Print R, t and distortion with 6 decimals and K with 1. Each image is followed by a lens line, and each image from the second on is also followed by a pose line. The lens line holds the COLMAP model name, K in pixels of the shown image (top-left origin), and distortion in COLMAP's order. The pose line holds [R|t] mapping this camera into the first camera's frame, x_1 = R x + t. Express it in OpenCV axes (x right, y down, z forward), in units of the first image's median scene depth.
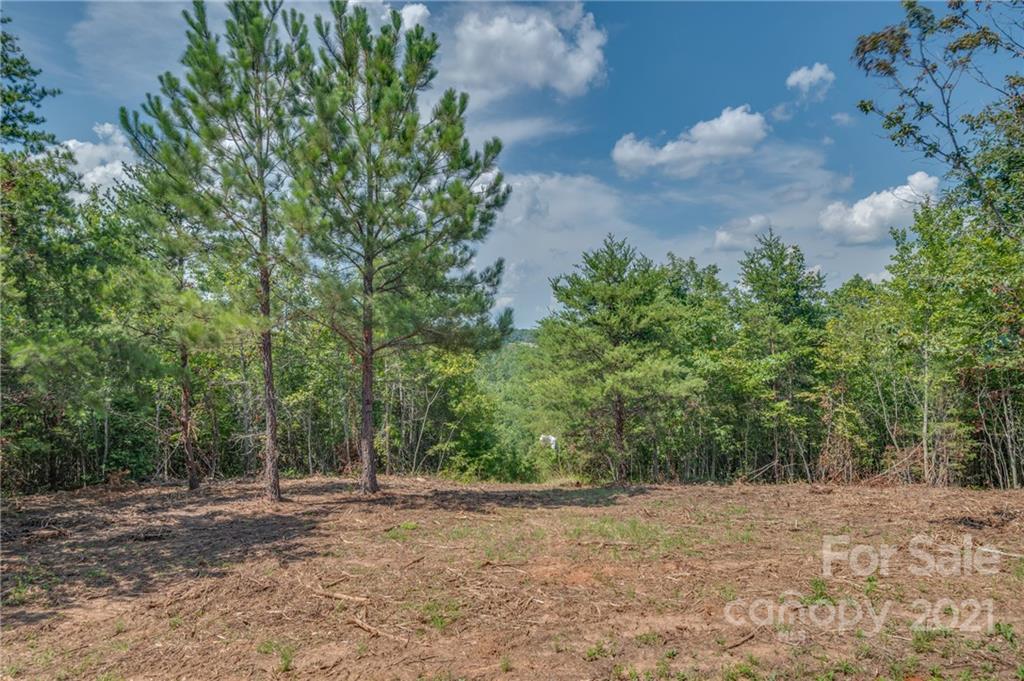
lens RADIAL K [[676.4, 0, 507.0], [0, 676.4, 339.0], [0, 0, 1]] dist [0.028075, 0.001458]
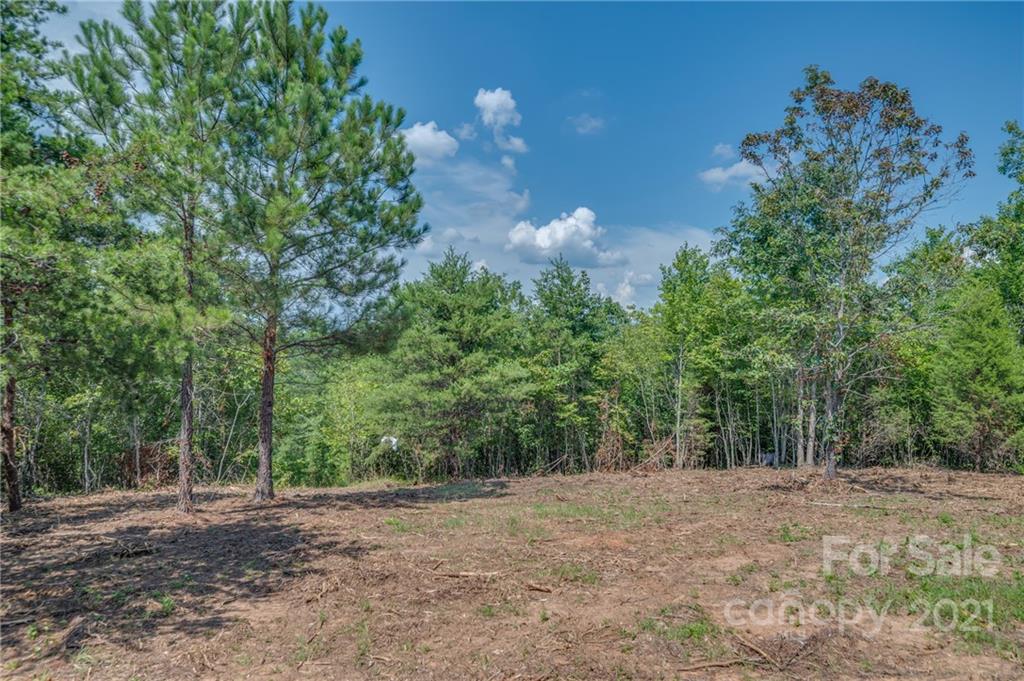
lens RADIAL K [[684.9, 0, 512.0], [0, 684.9, 340.5], [0, 0, 1]] dist [0.021405, 0.000022]
pose [[0.904621, 0.038042, 0.424515, -0.190941], [-0.037227, 0.999255, -0.010216, 0.000067], [-0.424588, -0.006562, 0.905363, -0.015821]]
